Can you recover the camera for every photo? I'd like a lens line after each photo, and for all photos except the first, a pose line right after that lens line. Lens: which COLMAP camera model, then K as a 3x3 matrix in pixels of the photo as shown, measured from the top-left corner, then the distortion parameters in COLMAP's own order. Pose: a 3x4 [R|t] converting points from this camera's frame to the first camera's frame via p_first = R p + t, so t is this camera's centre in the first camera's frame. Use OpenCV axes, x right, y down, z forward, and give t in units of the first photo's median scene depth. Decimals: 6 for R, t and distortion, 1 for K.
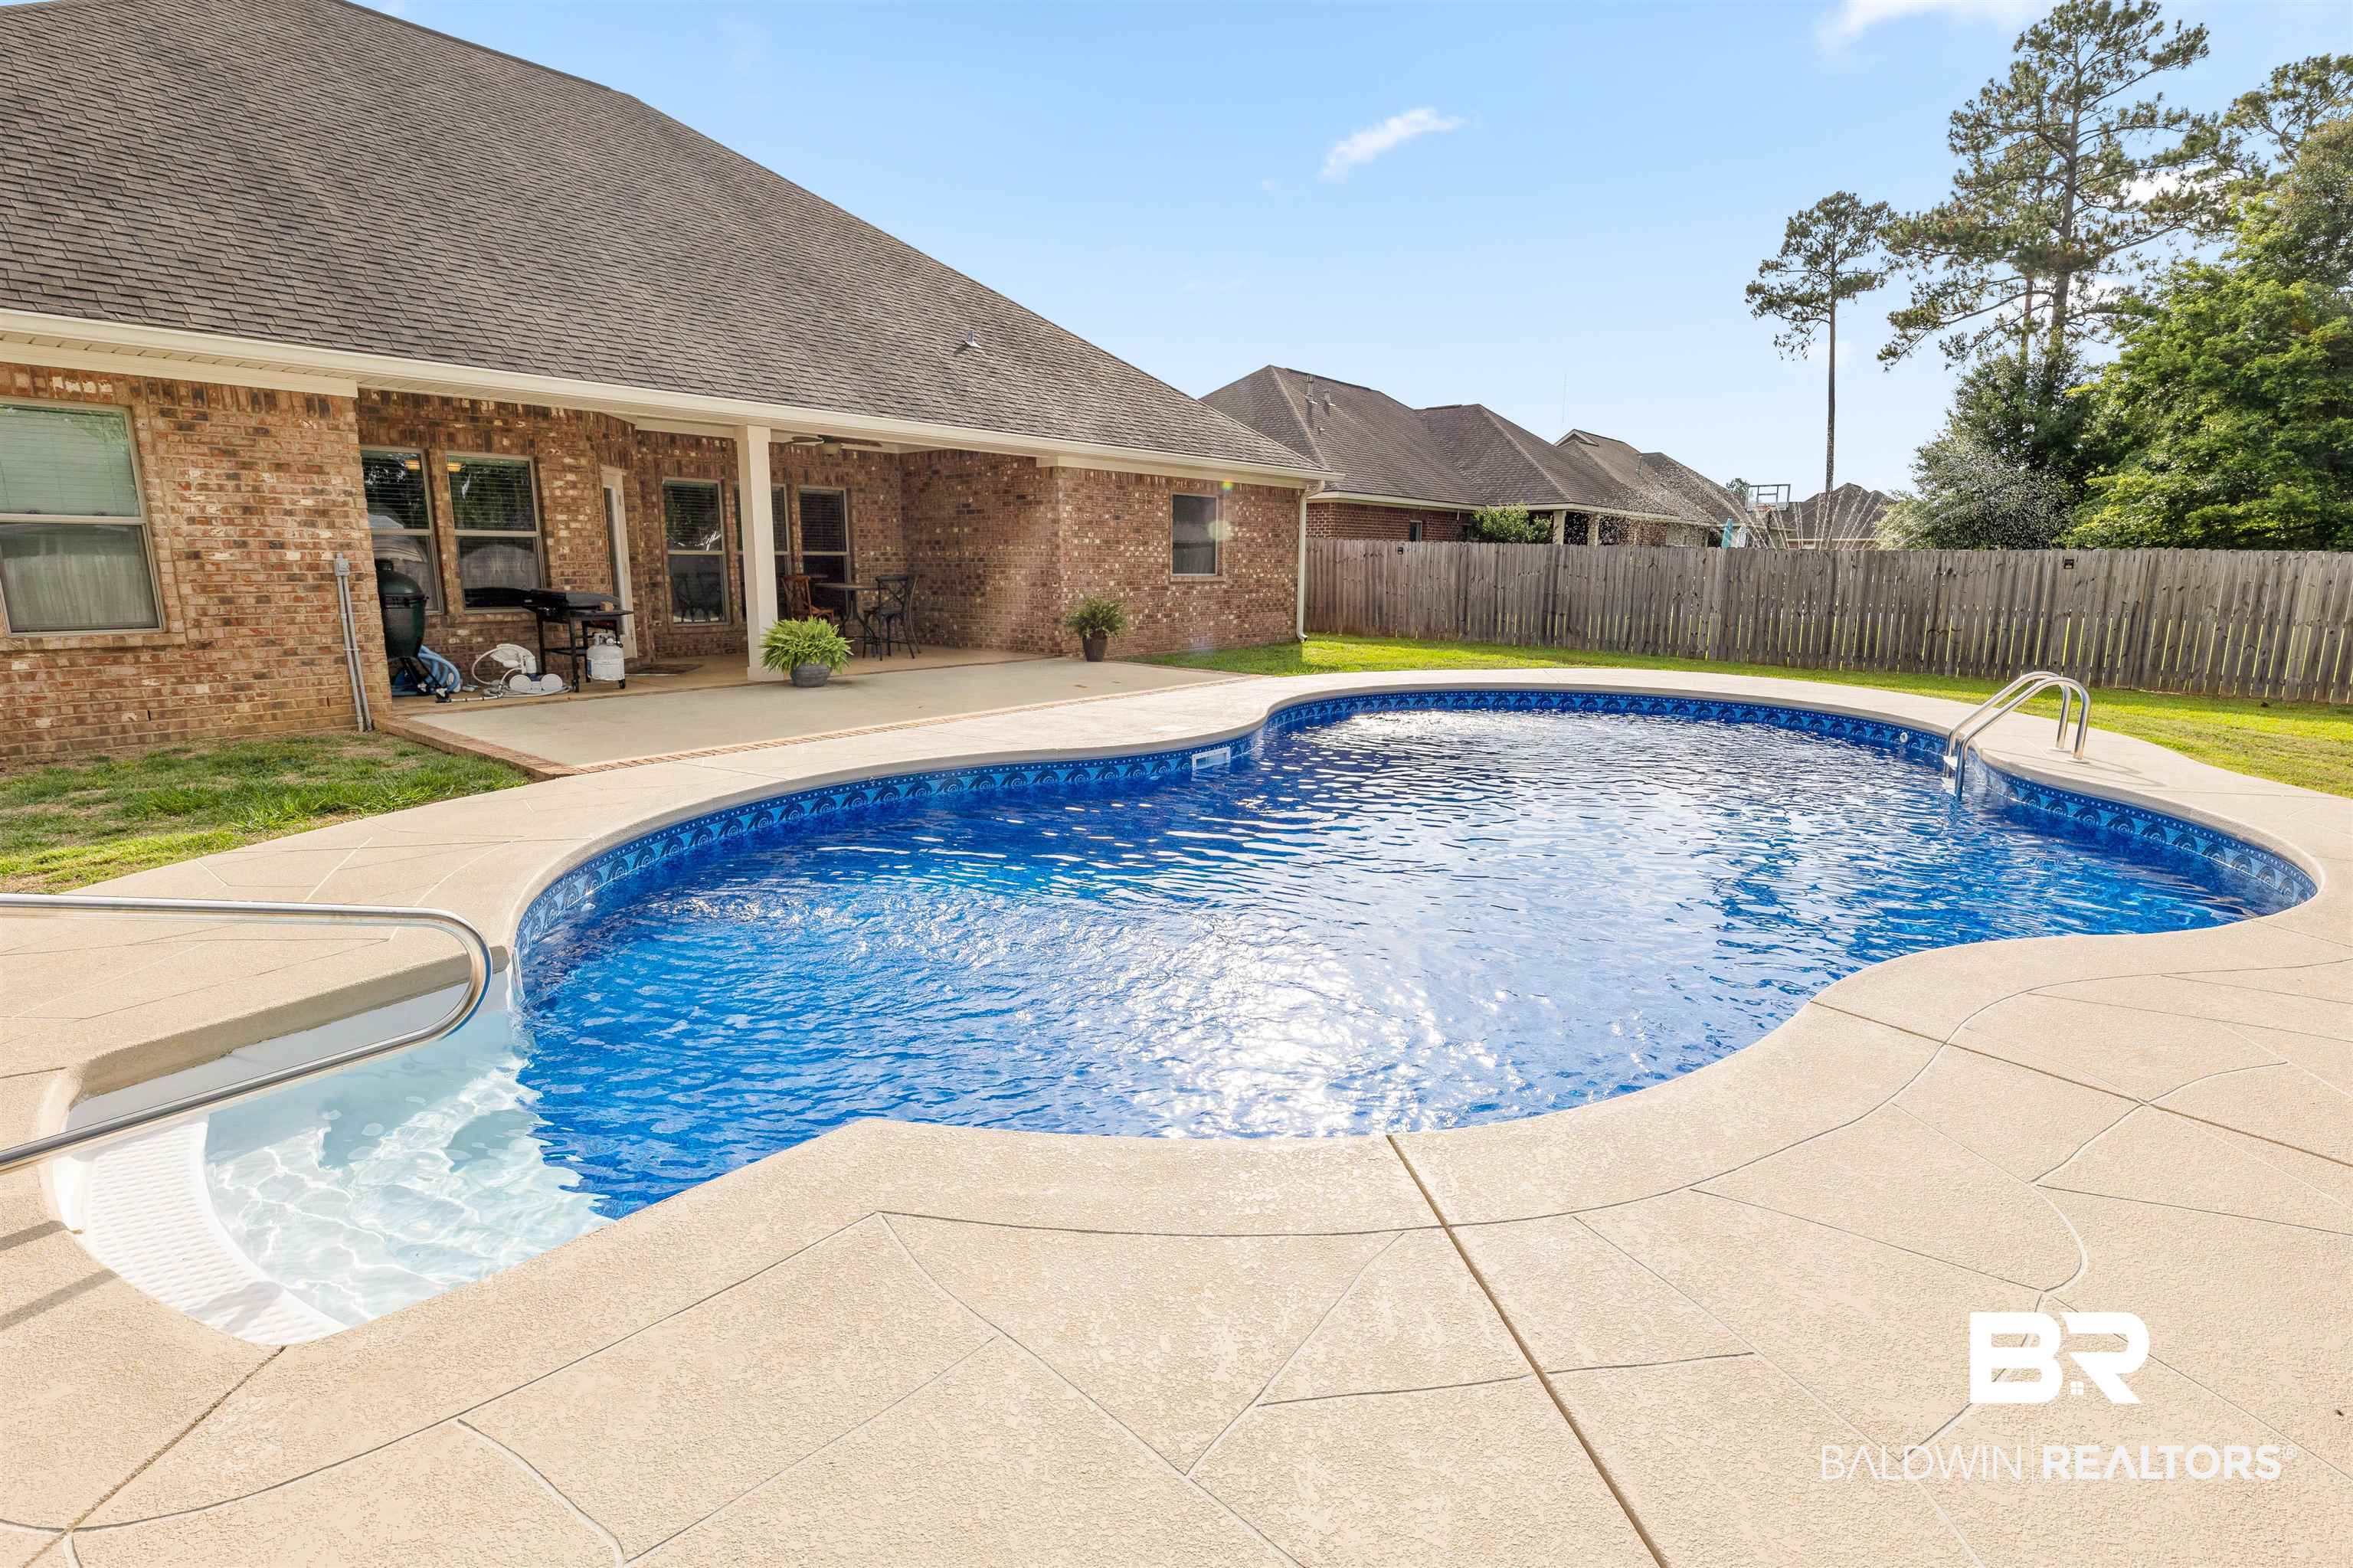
lens RADIAL K [[1109.4, 0, 1176.5], [0, 1109.4, 784.0], [0, 0, 1]] dist [-0.000871, 0.000219]
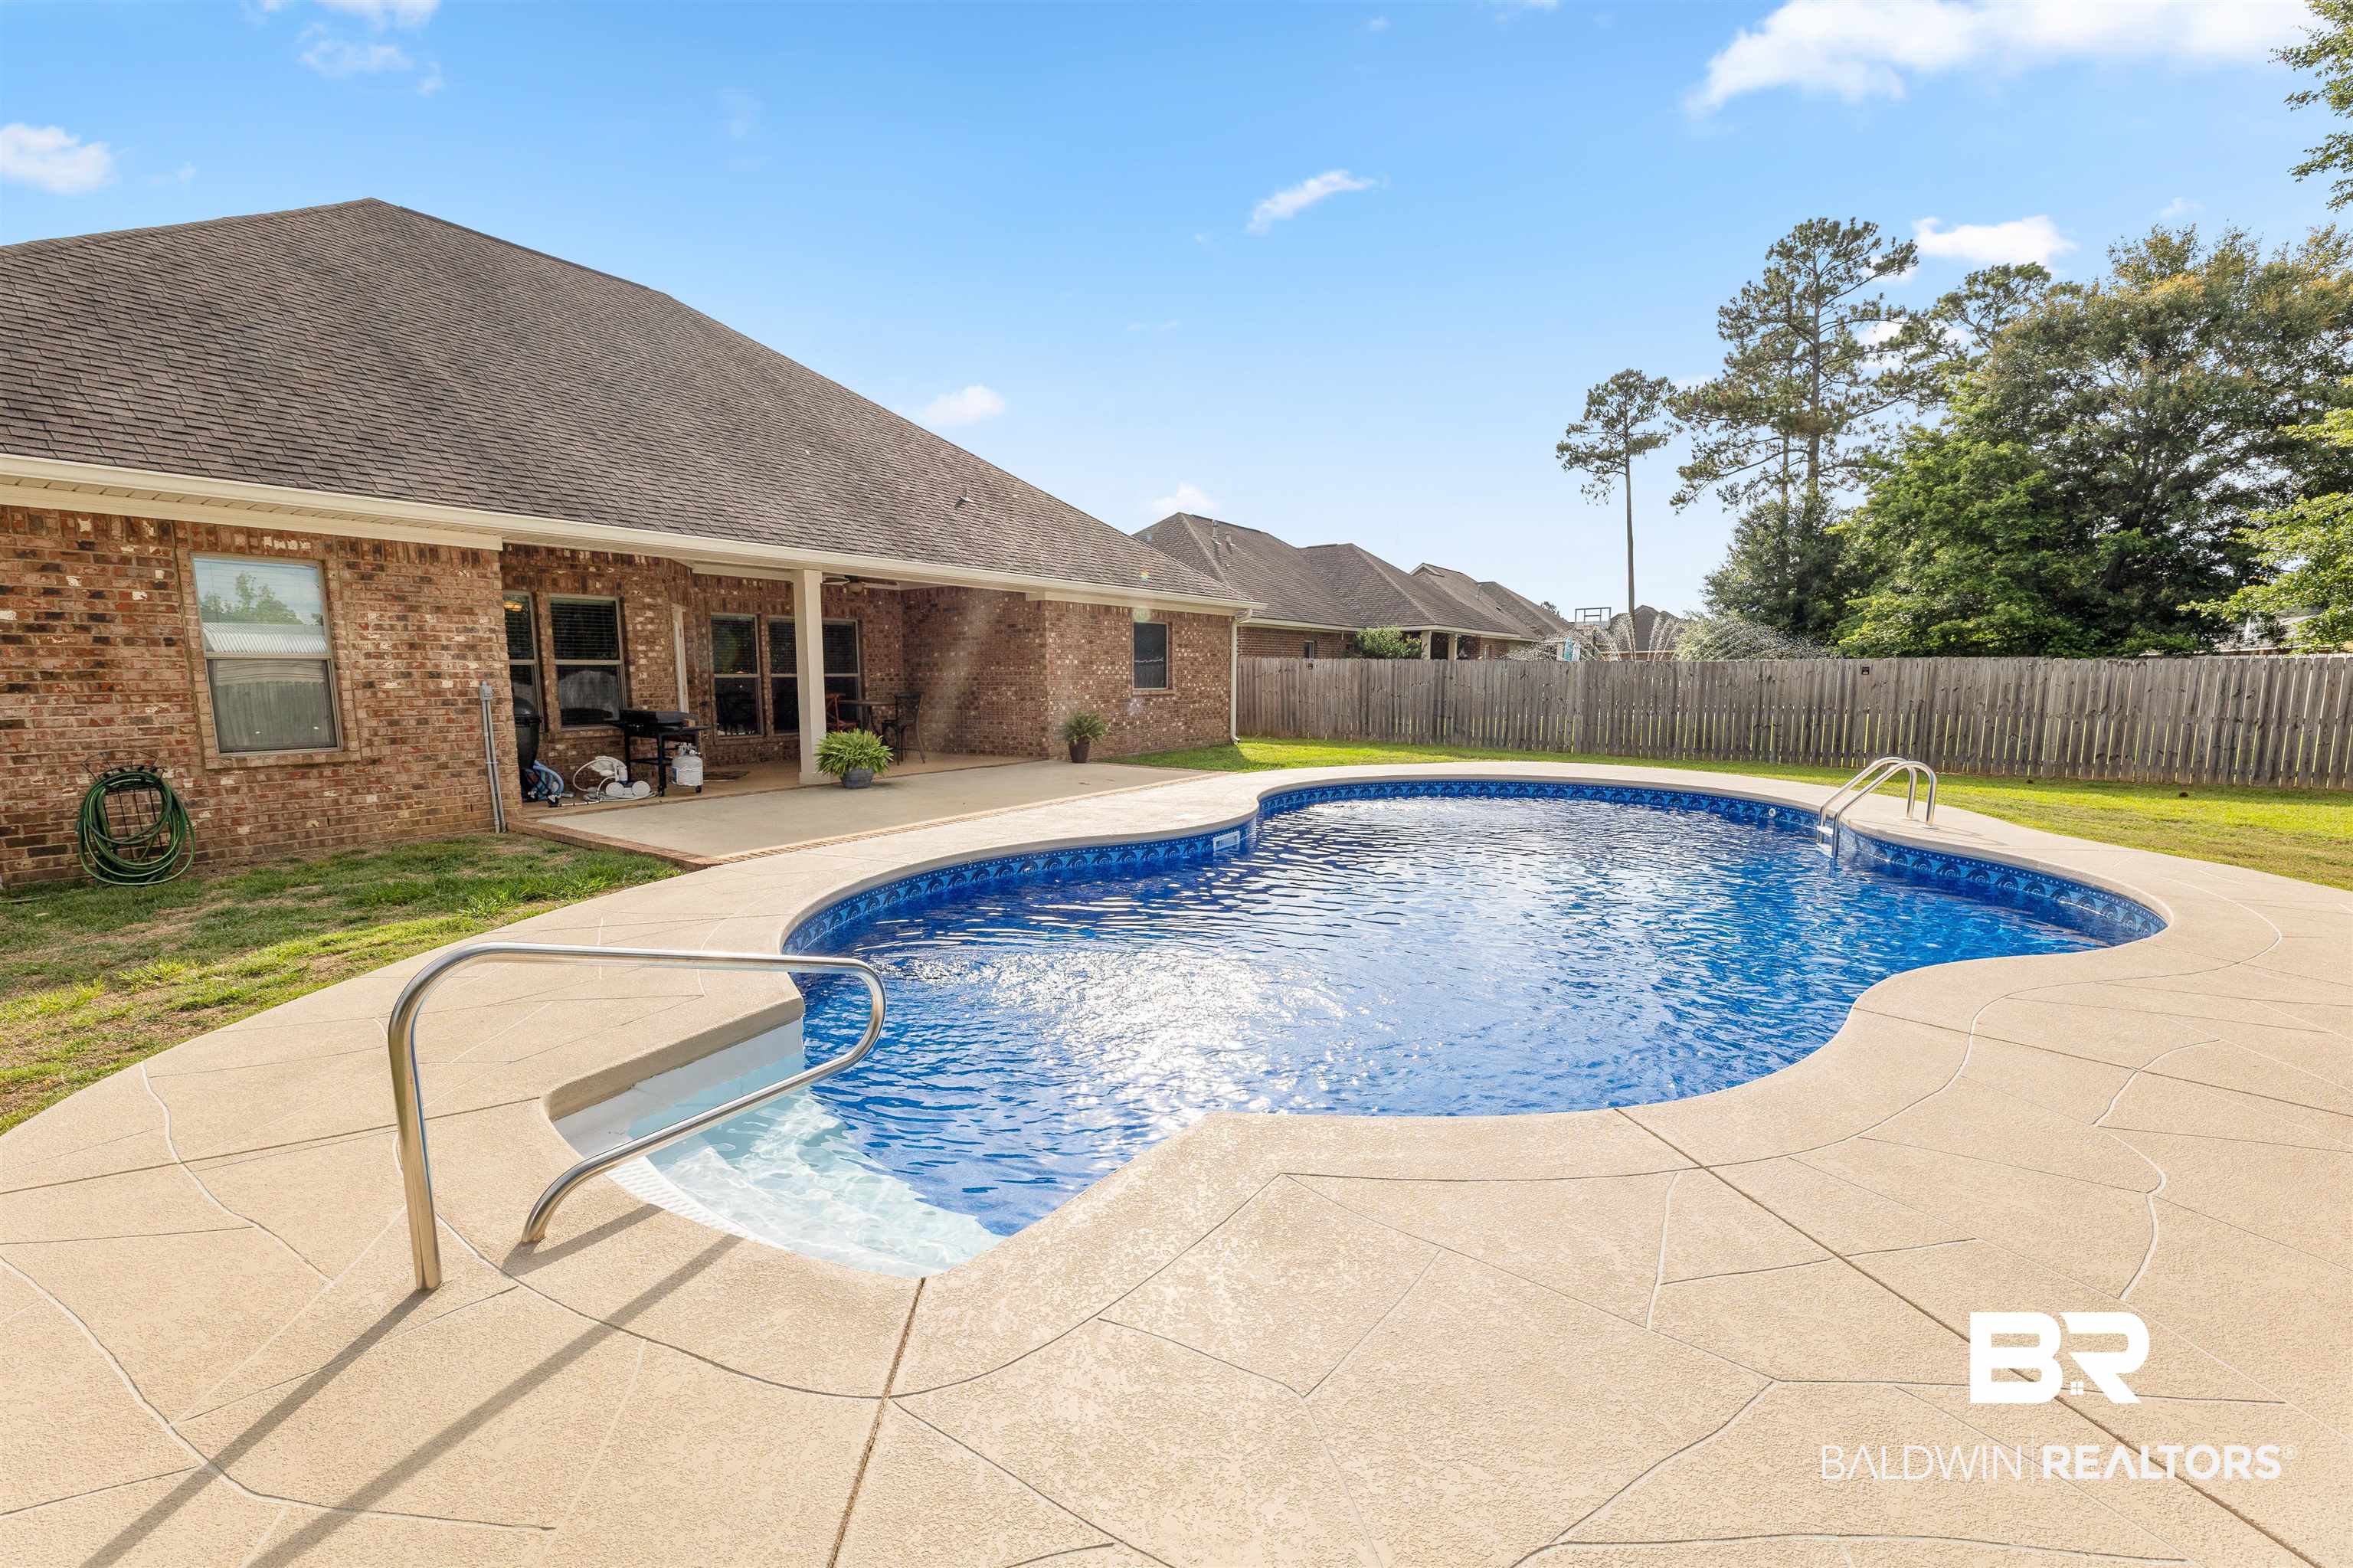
lens RADIAL K [[966.6, 0, 1119.4], [0, 966.6, 819.9], [0, 0, 1]] dist [-0.001343, -0.000182]
pose [[0.998684, -0.019874, 0.047273, -0.079660], [0.022240, 0.998499, -0.050054, 0.002591], [-0.046207, 0.051040, 0.997627, -0.025529]]
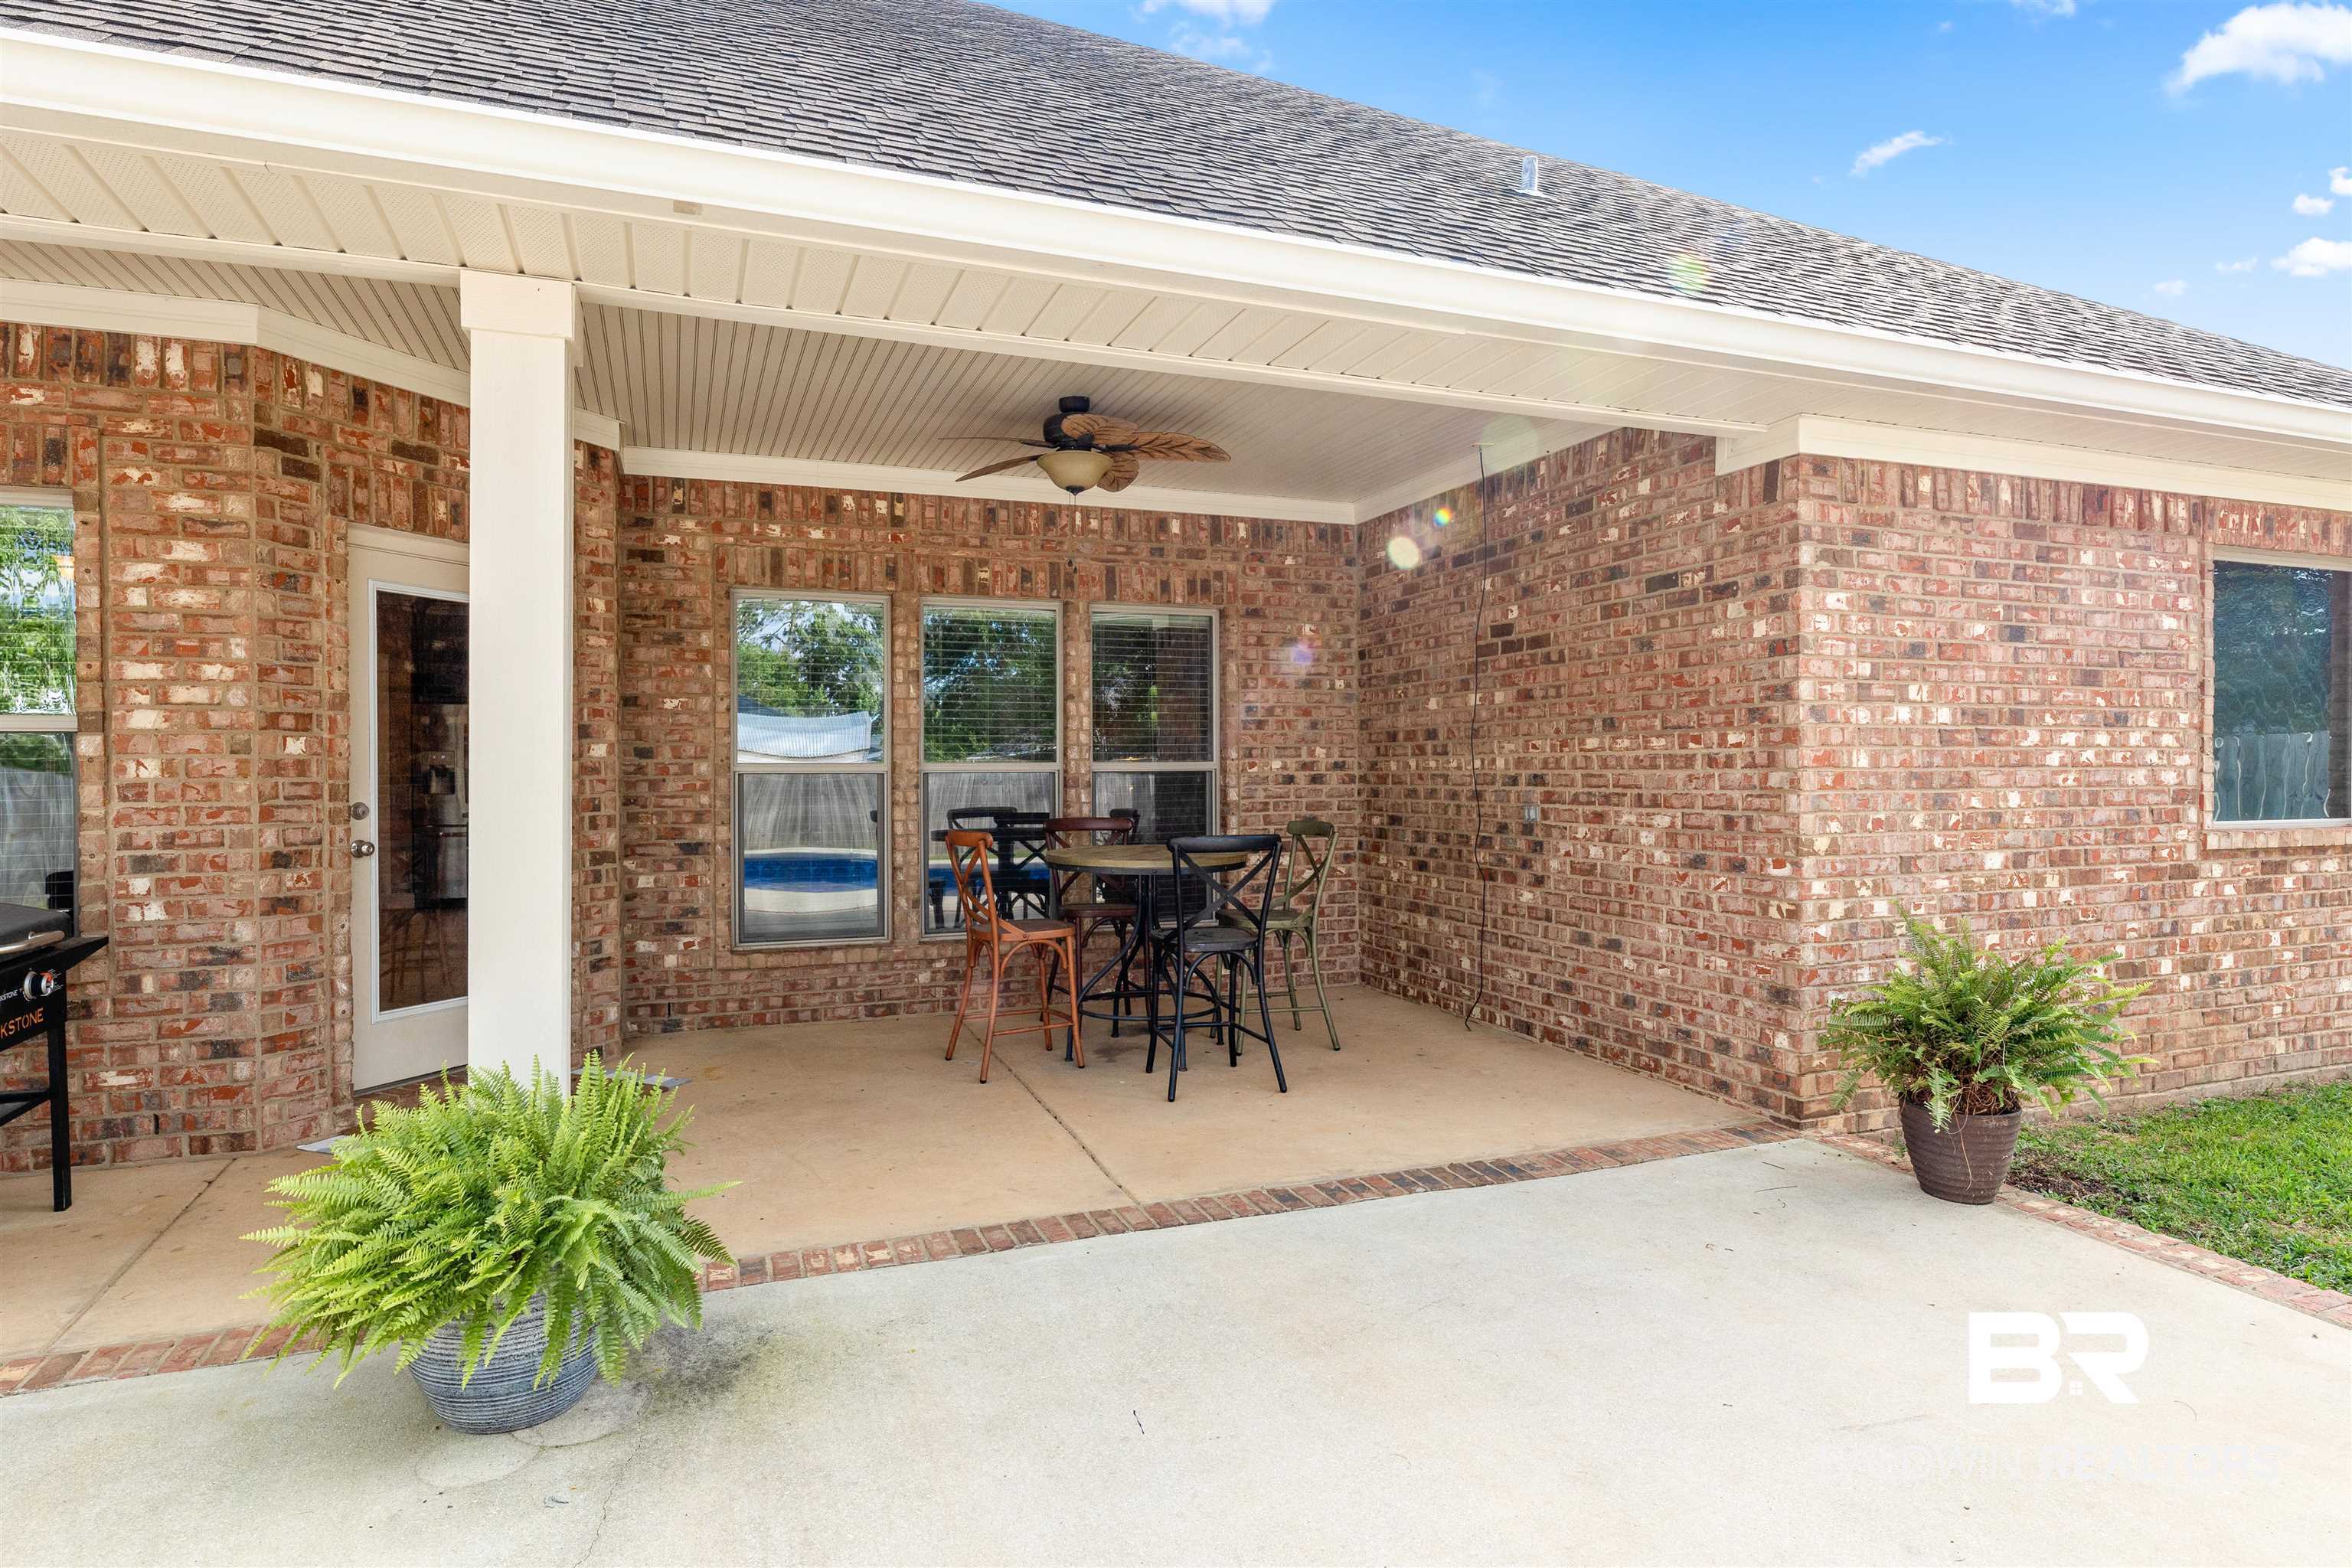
lens RADIAL K [[1298.2, 0, 1176.0], [0, 1298.2, 784.0], [0, 0, 1]] dist [-0.002160, -0.000278]
pose [[0.867646, -0.003737, -0.497169, -0.079194], [-0.088801, 0.982728, -0.162360, -0.135084], [0.489188, 0.185020, 0.852328, 0.648135]]
